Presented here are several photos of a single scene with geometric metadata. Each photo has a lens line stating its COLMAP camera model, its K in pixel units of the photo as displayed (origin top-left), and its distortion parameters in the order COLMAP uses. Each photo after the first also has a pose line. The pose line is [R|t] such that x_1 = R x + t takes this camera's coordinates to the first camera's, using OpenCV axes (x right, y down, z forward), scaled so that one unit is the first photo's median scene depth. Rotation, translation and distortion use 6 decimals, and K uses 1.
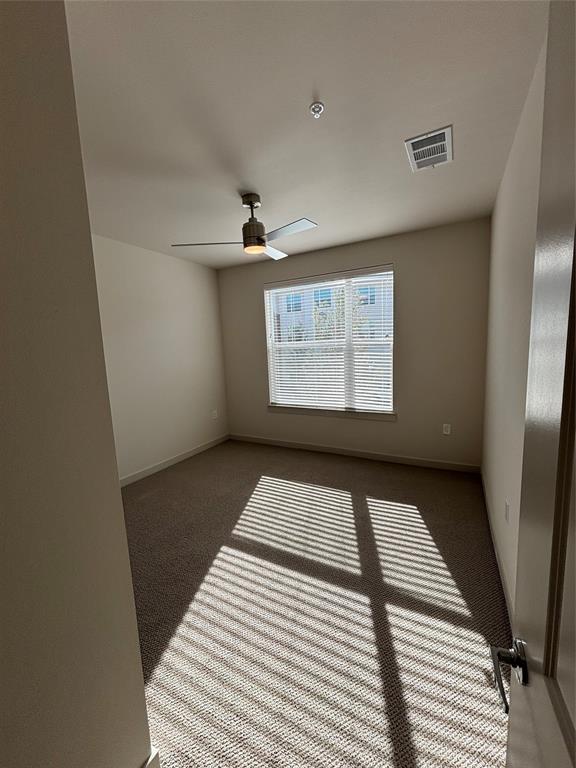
lens RADIAL K [[307.8, 0, 288.5], [0, 307.8, 385.6], [0, 0, 1]] dist [0.000152, -0.000130]
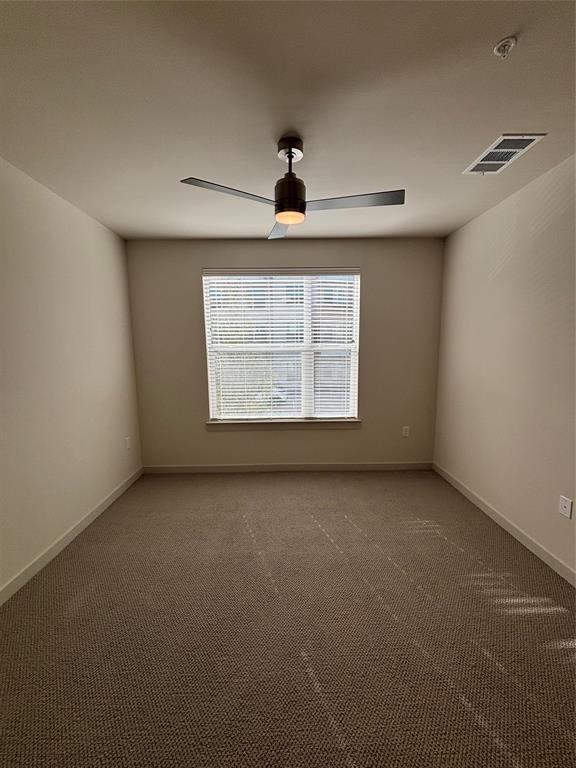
lens RADIAL K [[310.7, 0, 288.0], [0, 310.7, 384.0], [0, 0, 1]] dist [0.001558, 0.000026]
pose [[0.869995, -0.028299, 0.492248, -0.344765], [0.038368, 0.999210, -0.010369, -0.023369], [-0.491565, 0.027908, 0.870393, 0.258842]]
